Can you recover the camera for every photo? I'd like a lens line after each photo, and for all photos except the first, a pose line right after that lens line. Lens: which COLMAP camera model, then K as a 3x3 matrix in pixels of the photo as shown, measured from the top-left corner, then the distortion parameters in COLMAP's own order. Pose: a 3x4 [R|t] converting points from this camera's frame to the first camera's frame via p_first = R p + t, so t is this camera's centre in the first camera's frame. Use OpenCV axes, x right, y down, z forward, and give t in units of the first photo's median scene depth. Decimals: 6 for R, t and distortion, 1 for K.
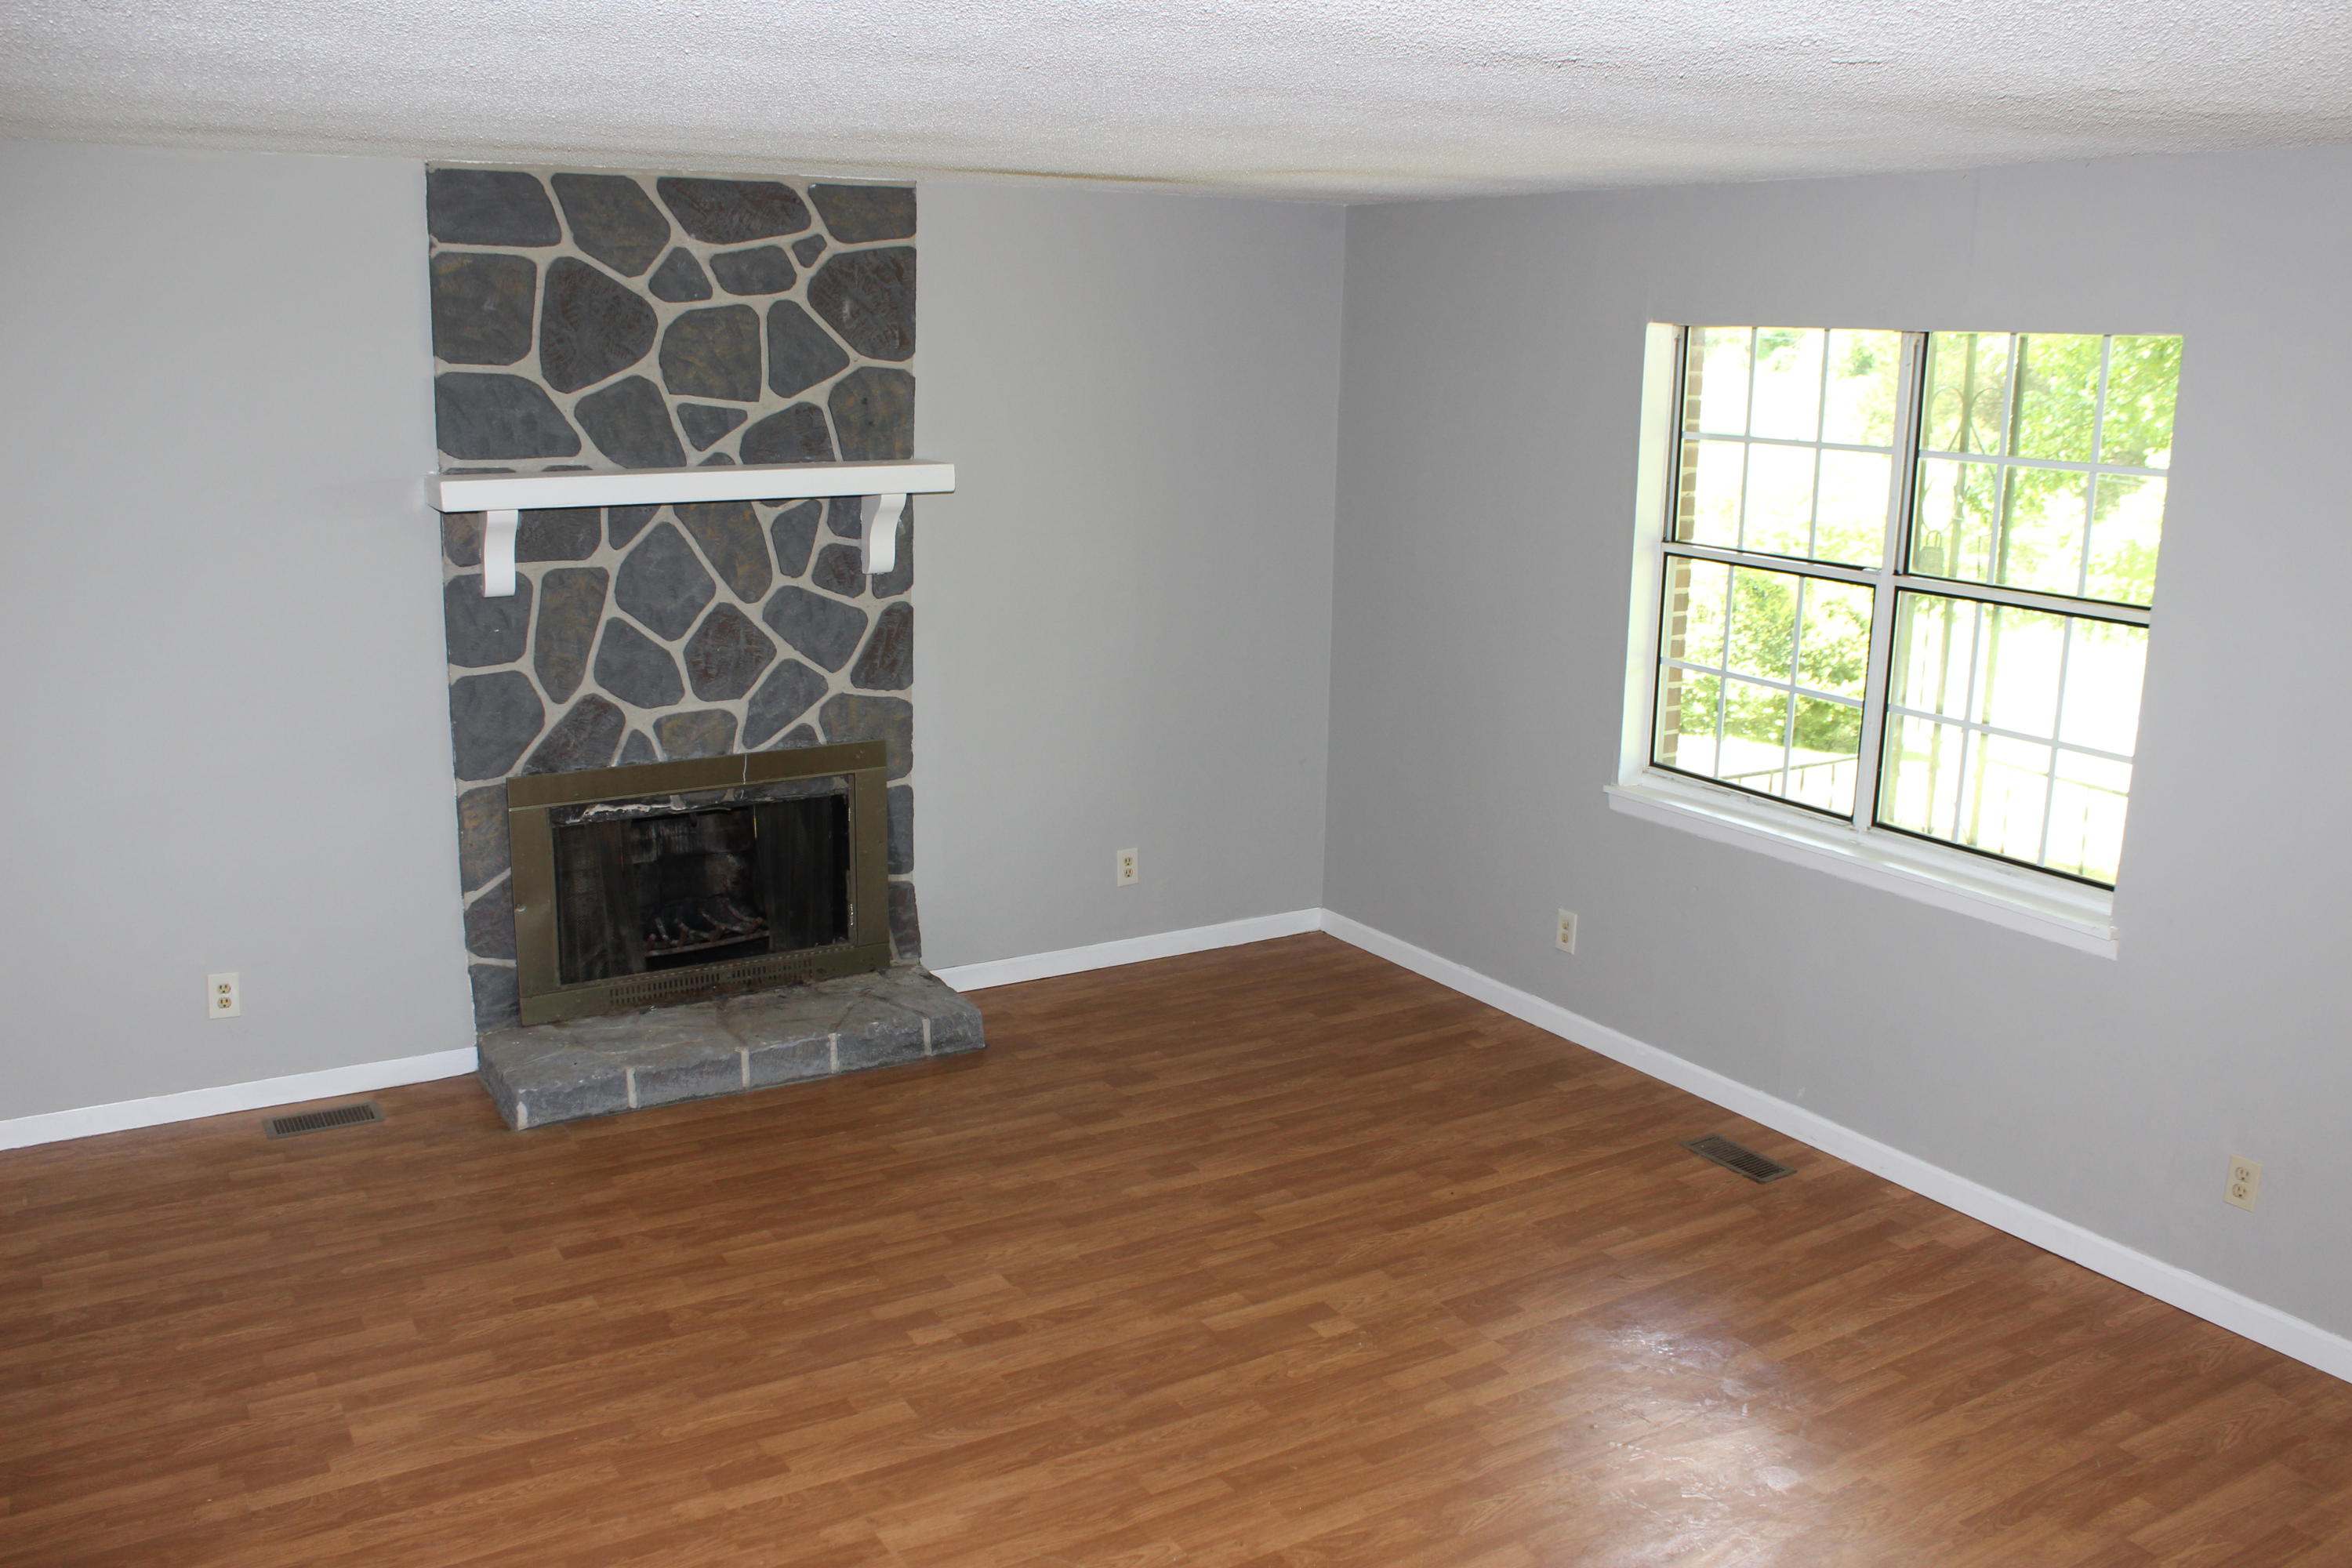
lens RADIAL K [[1979.2, 0, 1195.7], [0, 1979.2, 788.9], [0, 0, 1]] dist [-0.164437, 0.150298]
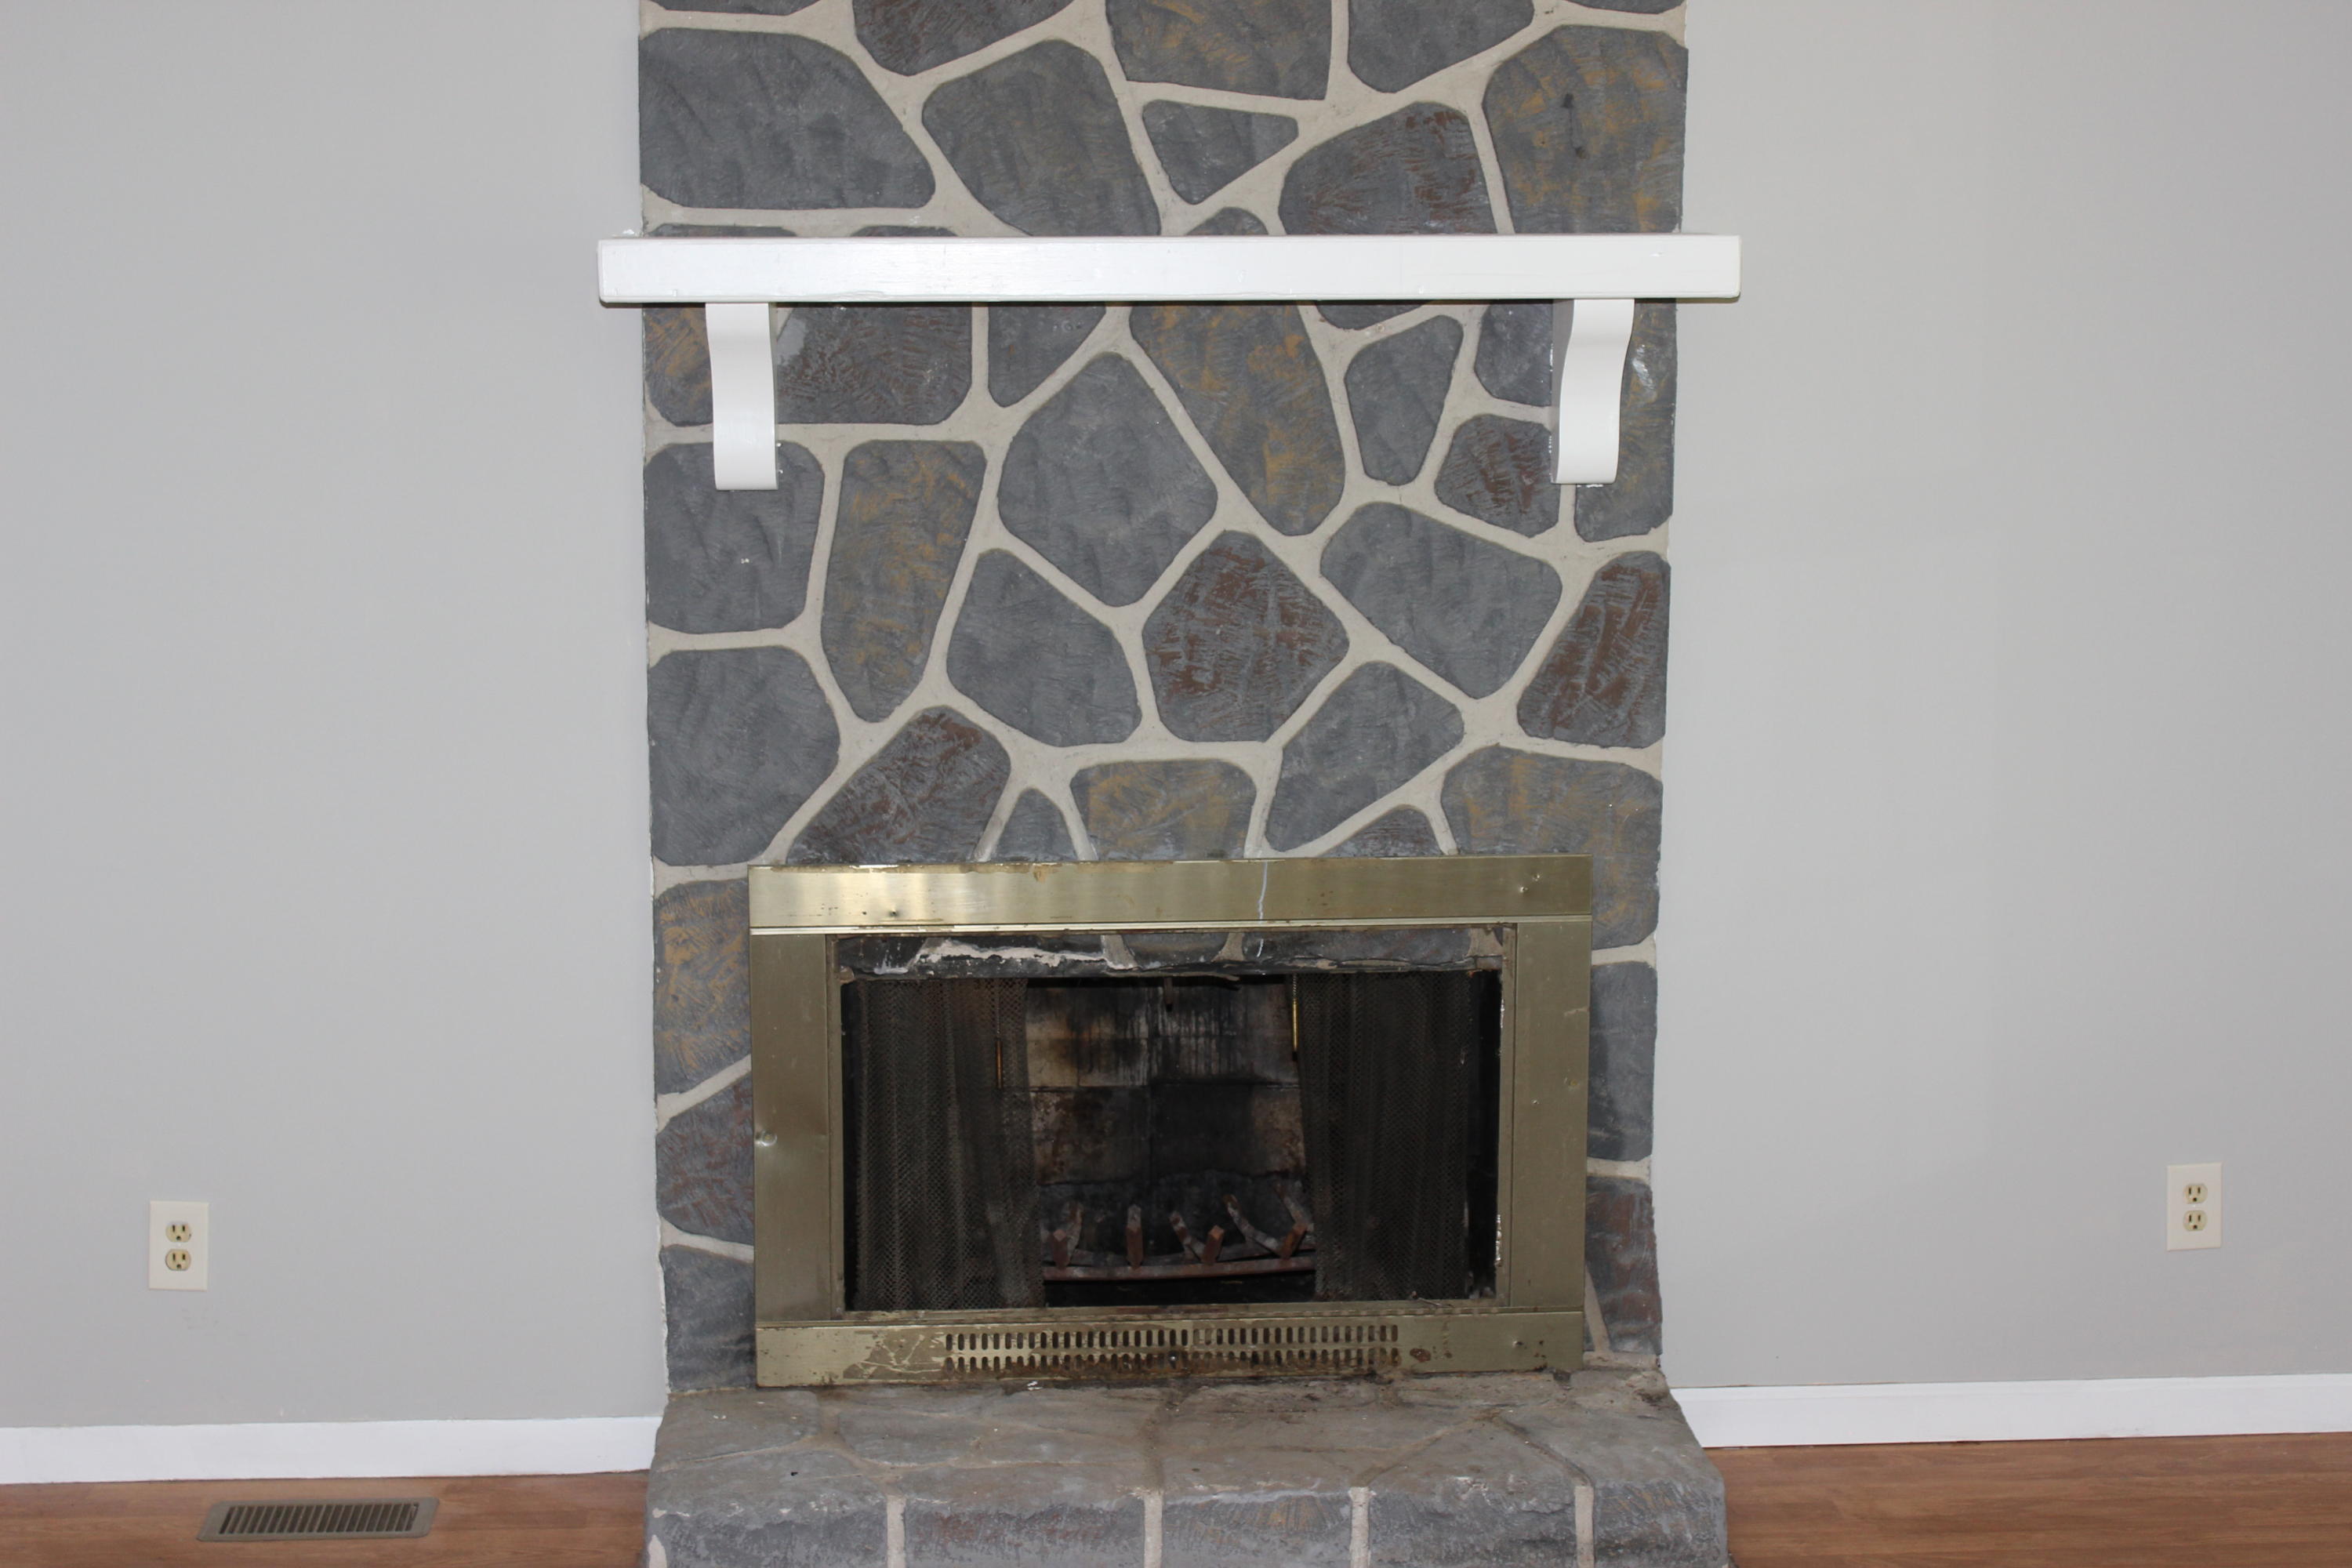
lens RADIAL K [[3718.1, 0, 1184.4], [0, 3718.1, 800.7], [0, 0, 1]] dist [-0.019216, 0.000000]
pose [[0.882039, 0.051641, -0.468338, 0.174481], [-0.089255, 0.994292, -0.058461, 0.022677], [0.462646, 0.093366, 0.881613, 0.228270]]
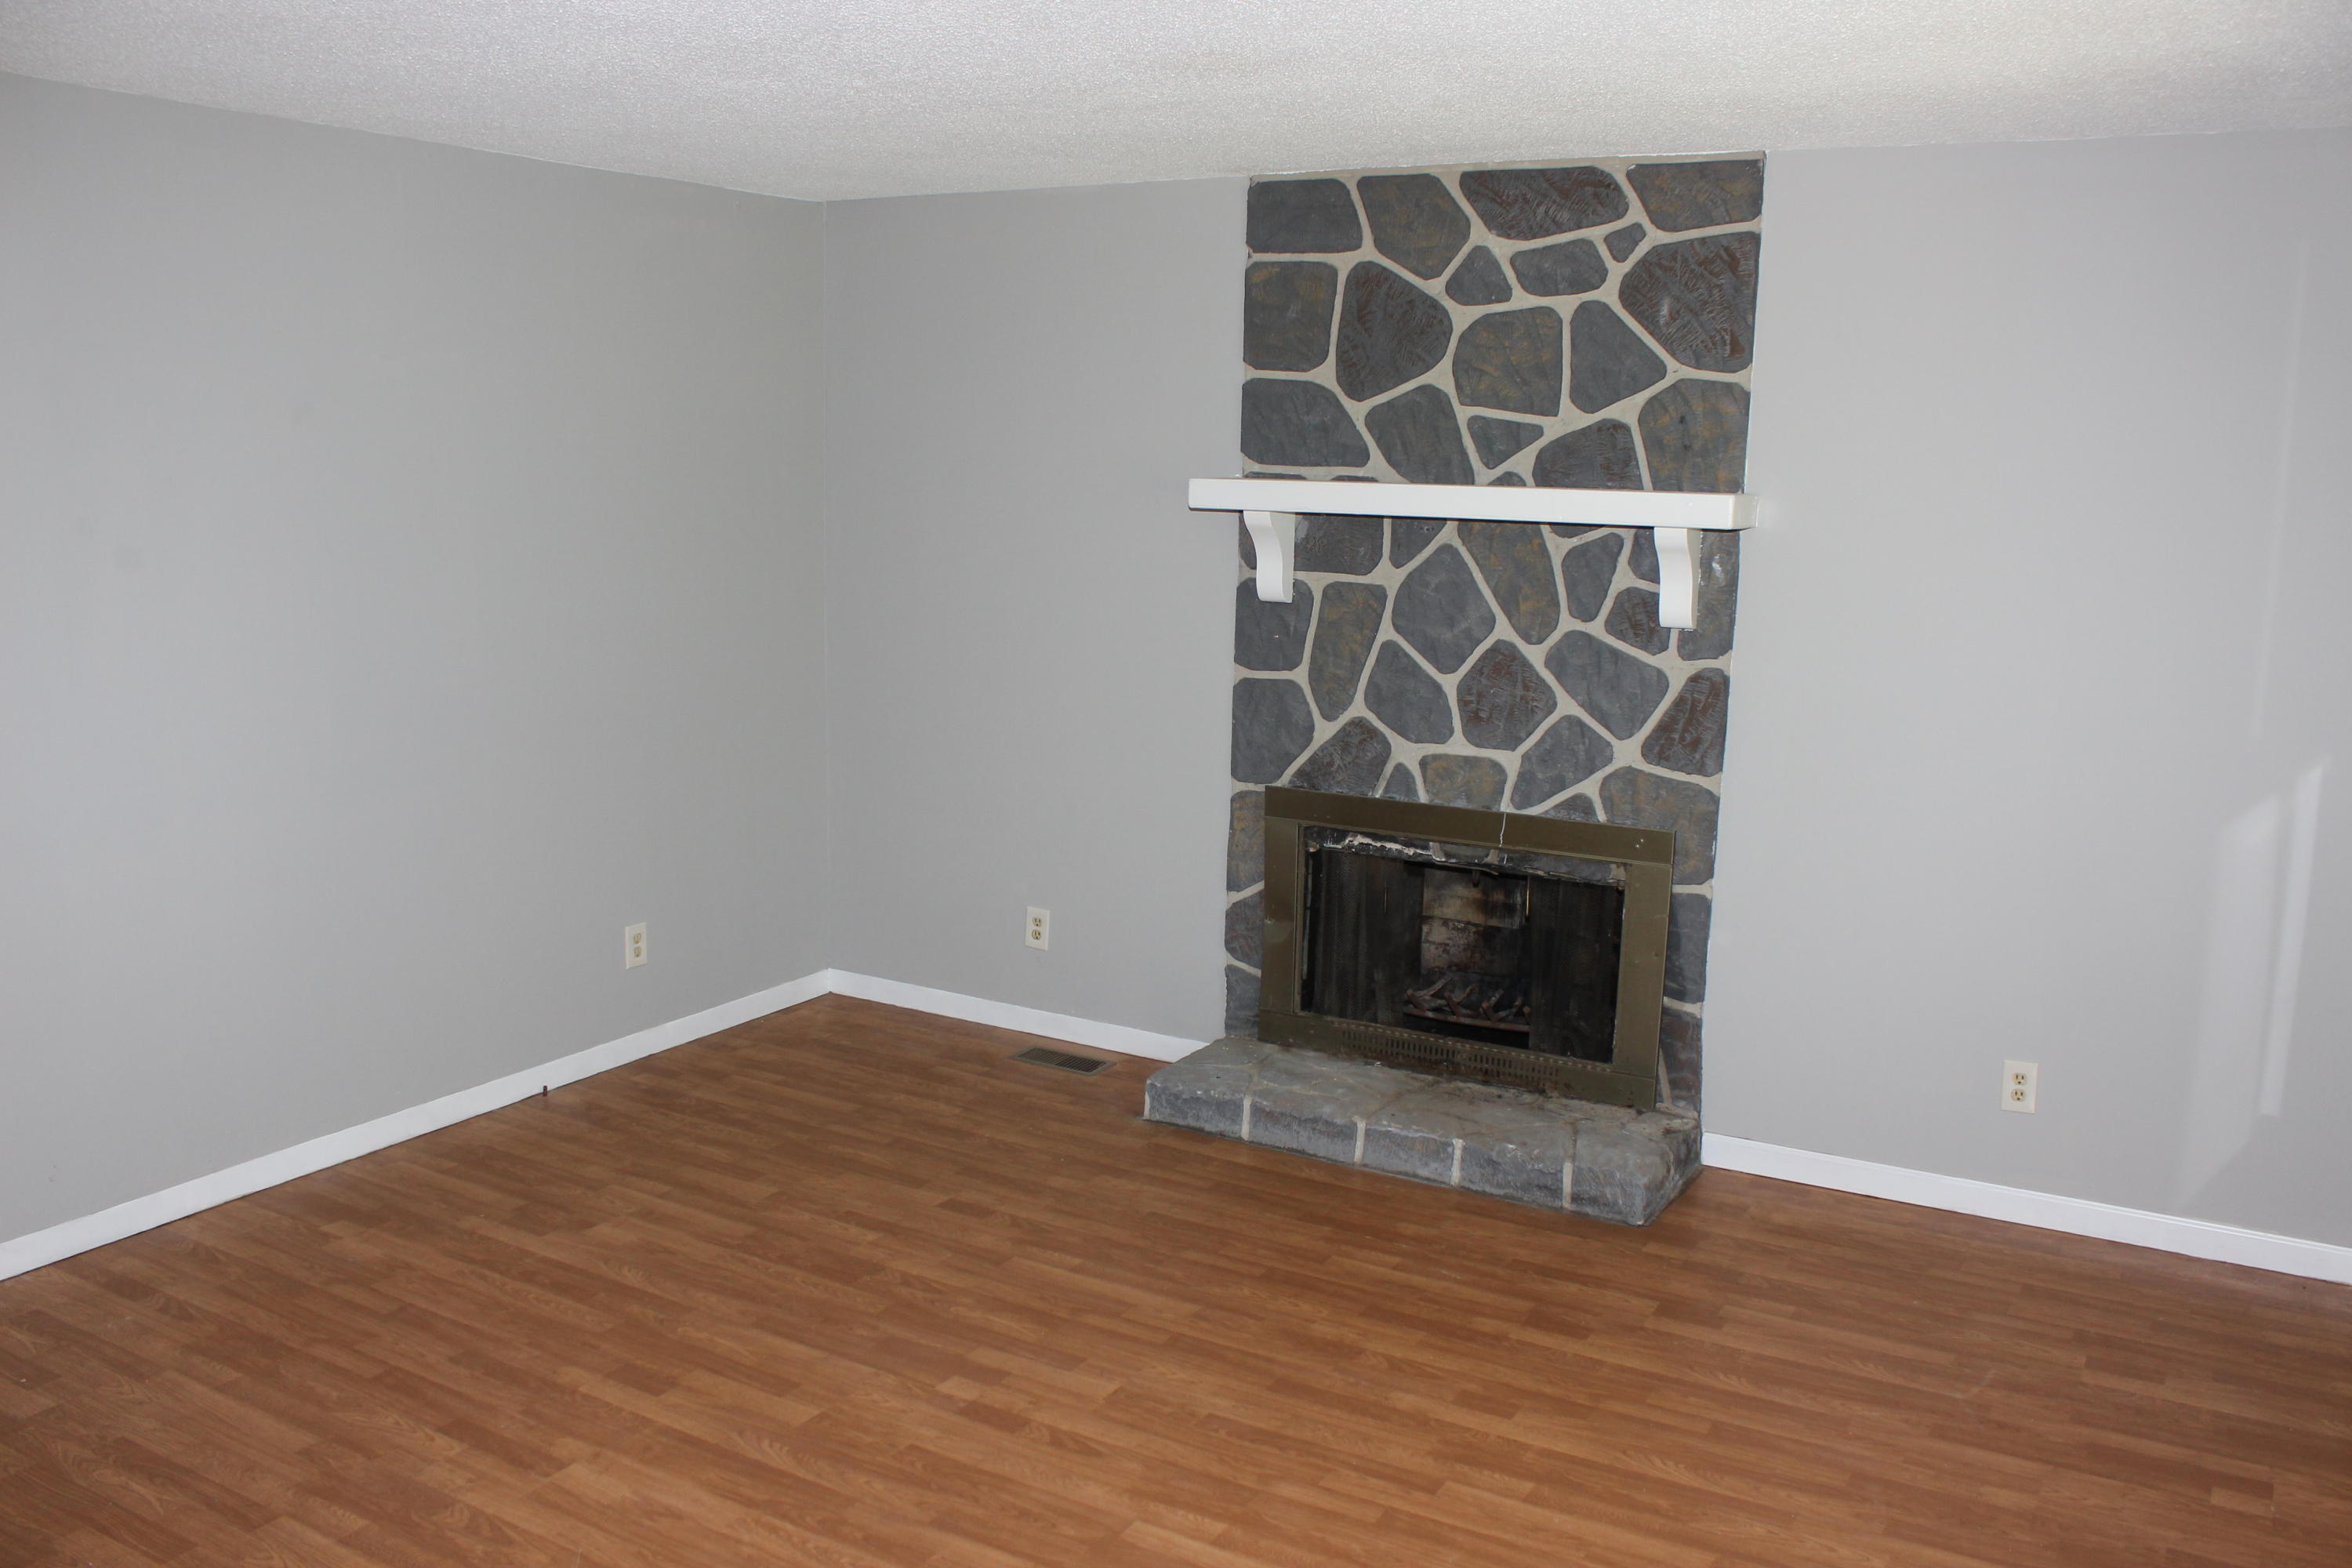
lens RADIAL K [[1979.2, 0, 1191.9], [0, 1979.2, 786.6], [0, 0, 1]] dist [-0.164437, 0.150298]
pose [[0.465744, 0.137624, -0.874152, 0.508390], [-0.212554, 0.976311, 0.040460, -0.037476], [0.859013, 0.166960, 0.483964, 0.474302]]
